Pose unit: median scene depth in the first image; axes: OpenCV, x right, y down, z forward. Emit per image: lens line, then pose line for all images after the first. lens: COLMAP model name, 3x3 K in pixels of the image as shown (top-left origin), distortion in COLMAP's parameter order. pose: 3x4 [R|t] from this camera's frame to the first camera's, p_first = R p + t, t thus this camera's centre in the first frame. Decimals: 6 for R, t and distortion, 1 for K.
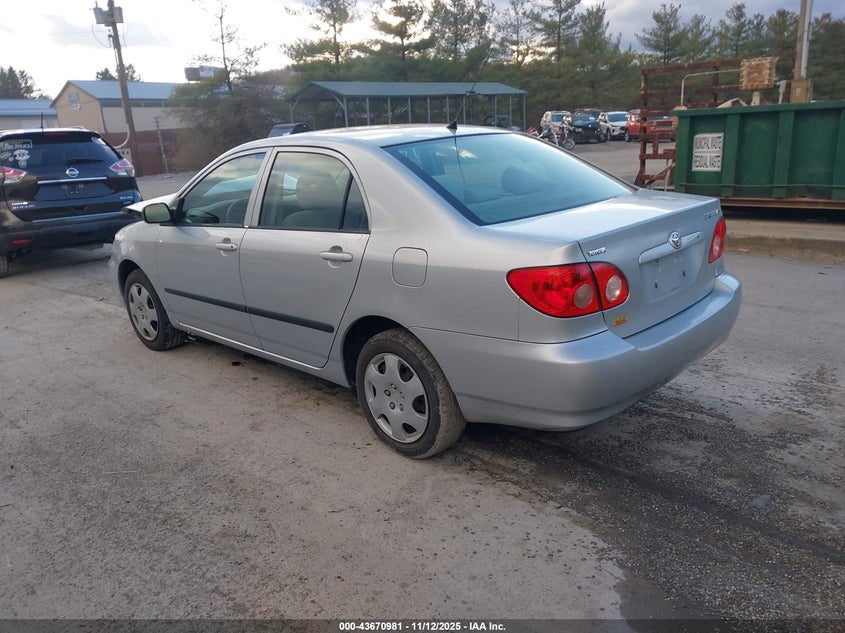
lens RADIAL K [[657.0, 0, 426.9], [0, 657.0, 317.7], [0, 0, 1]] dist [0.027011, -0.011933]
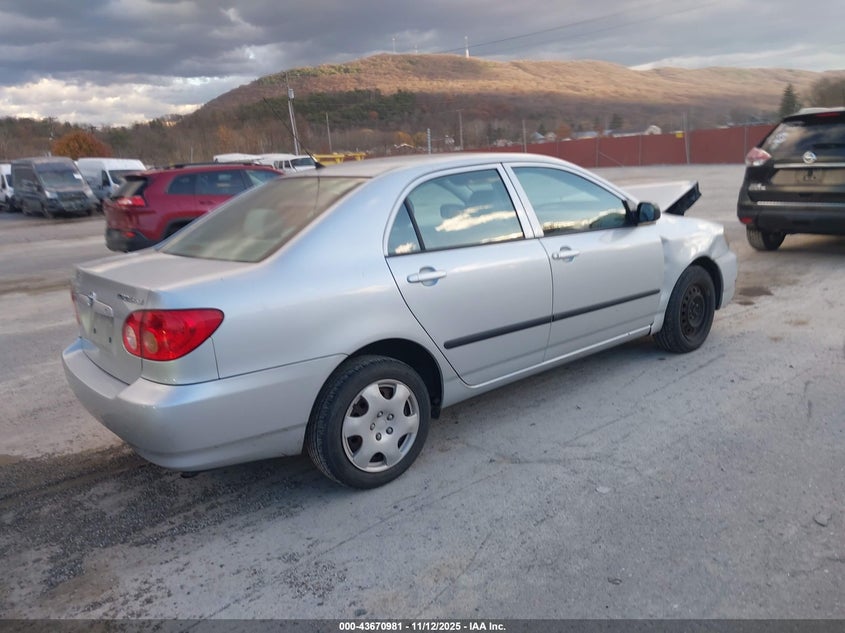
lens RADIAL K [[657.0, 0, 428.4], [0, 657.0, 316.5], [0, 0, 1]] dist [0.027011, -0.011933]
pose [[-0.091501, 0.297027, -0.950475, 1.029551], [-0.210845, 0.927060, 0.310007, -0.408317], [0.973228, 0.228769, -0.022201, 1.187647]]
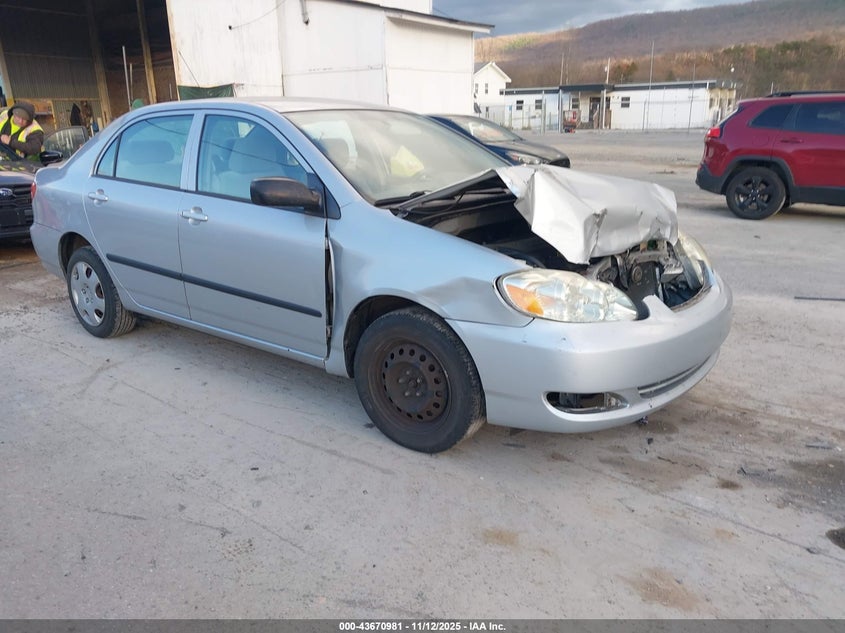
lens RADIAL K [[657.0, 0, 426.8], [0, 657.0, 315.1], [0, 0, 1]] dist [0.027011, -0.011933]
pose [[-0.991589, 0.090049, -0.092966, -0.460817], [0.028461, 0.852413, 0.522093, -0.624918], [0.126260, 0.515056, -0.847807, 2.477915]]
